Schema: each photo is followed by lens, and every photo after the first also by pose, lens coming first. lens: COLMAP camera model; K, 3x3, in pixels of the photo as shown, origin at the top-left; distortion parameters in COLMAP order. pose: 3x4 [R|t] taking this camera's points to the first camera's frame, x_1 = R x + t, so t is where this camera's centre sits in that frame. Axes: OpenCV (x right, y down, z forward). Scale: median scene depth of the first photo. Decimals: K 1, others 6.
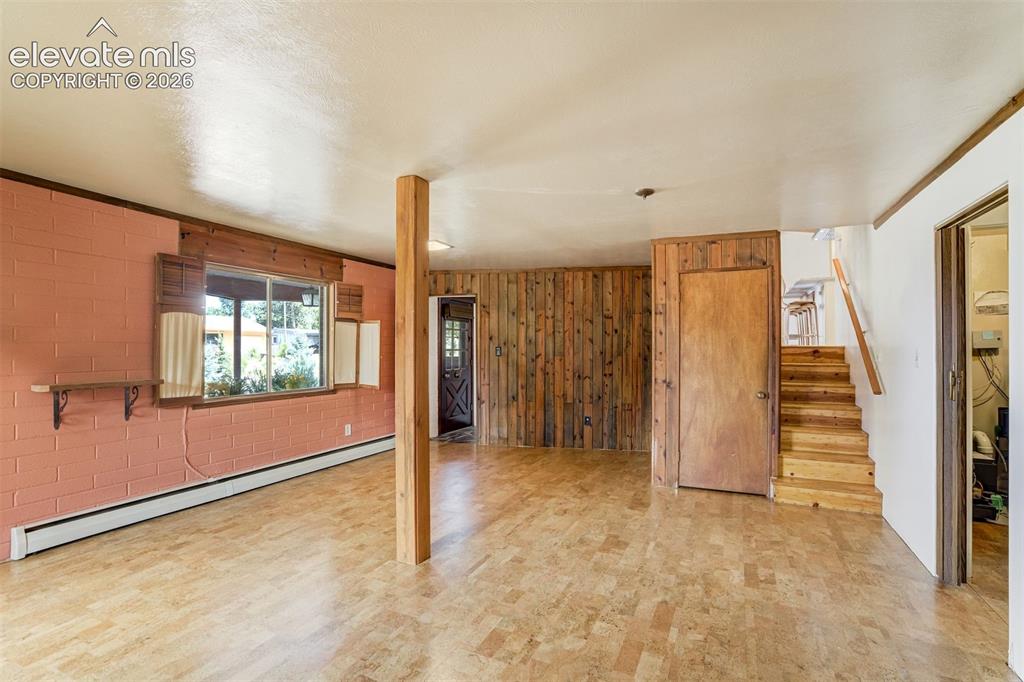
lens RADIAL K [[502.3, 0, 505.7], [0, 502.3, 338.8], [0, 0, 1]] dist [-0.015050, 0.000517]
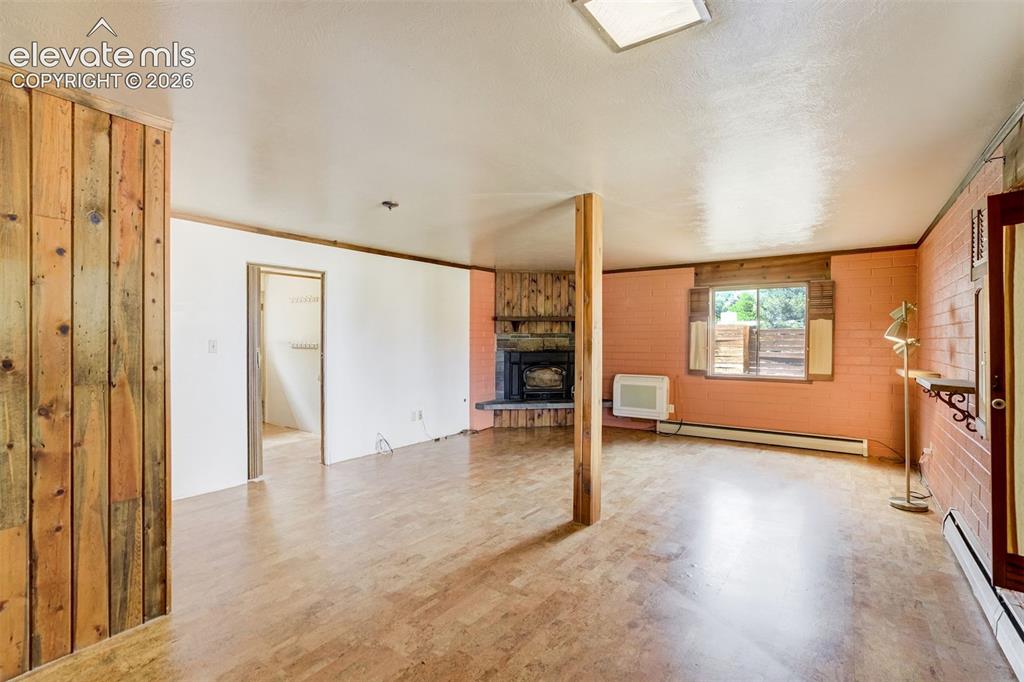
lens RADIAL K [[468.5, 0, 524.1], [0, 468.5, 342.6], [0, 0, 1]] dist [-0.004310, 0.000384]
pose [[-0.989977, -0.006946, 0.141060, -0.157019], [-0.007432, 0.999968, -0.002919, 0.022362], [-0.141035, -0.003938, -0.989997, 1.740254]]
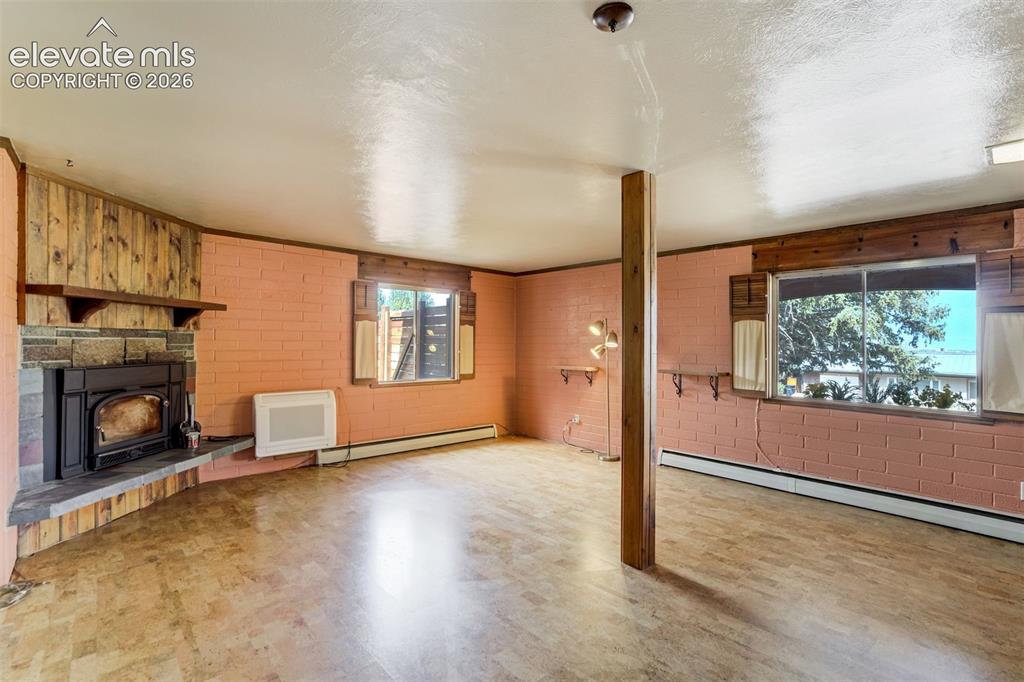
lens RADIAL K [[468.5, 0, 524.1], [0, 468.5, 342.6], [0, 0, 1]] dist [-0.004310, 0.000384]
pose [[-0.358798, -0.008539, -0.933376, 0.625858], [-0.002598, 0.999963, -0.008149, 0.013101], [0.933412, -0.000499, -0.358807, 0.925800]]
